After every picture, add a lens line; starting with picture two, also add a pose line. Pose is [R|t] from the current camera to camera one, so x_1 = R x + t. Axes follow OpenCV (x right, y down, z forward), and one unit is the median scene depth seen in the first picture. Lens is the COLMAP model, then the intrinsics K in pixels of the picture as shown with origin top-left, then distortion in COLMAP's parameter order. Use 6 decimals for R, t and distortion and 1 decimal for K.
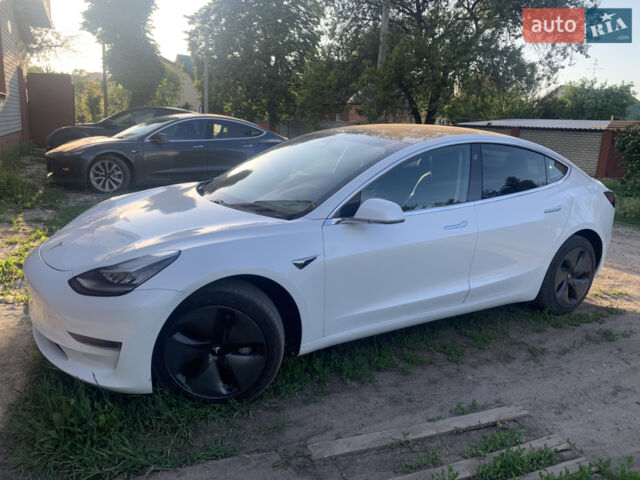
lens RADIAL K [[492.6, 0, 325.1], [0, 492.6, 243.6], [0, 0, 1]] dist [0.010652, -0.001247]
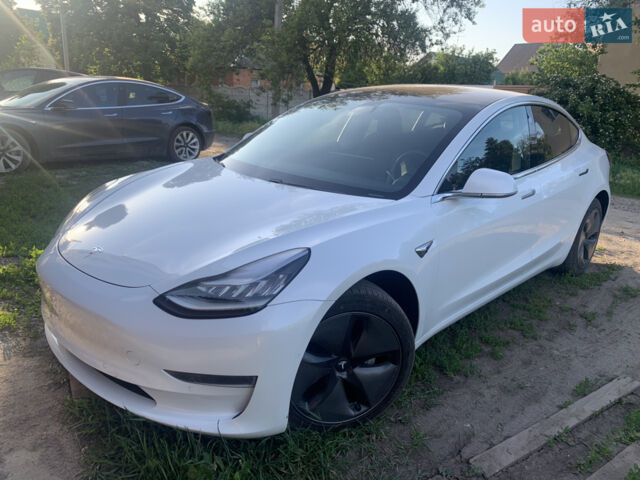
lens RADIAL K [[492.6, 0, 325.1], [0, 492.6, 243.6], [0, 0, 1]] dist [0.010652, -0.001247]
pose [[0.968400, -0.077388, 0.237092, -0.295990], [0.062002, 0.995498, 0.071691, -0.030422], [-0.241573, -0.054725, 0.968838, 0.159757]]
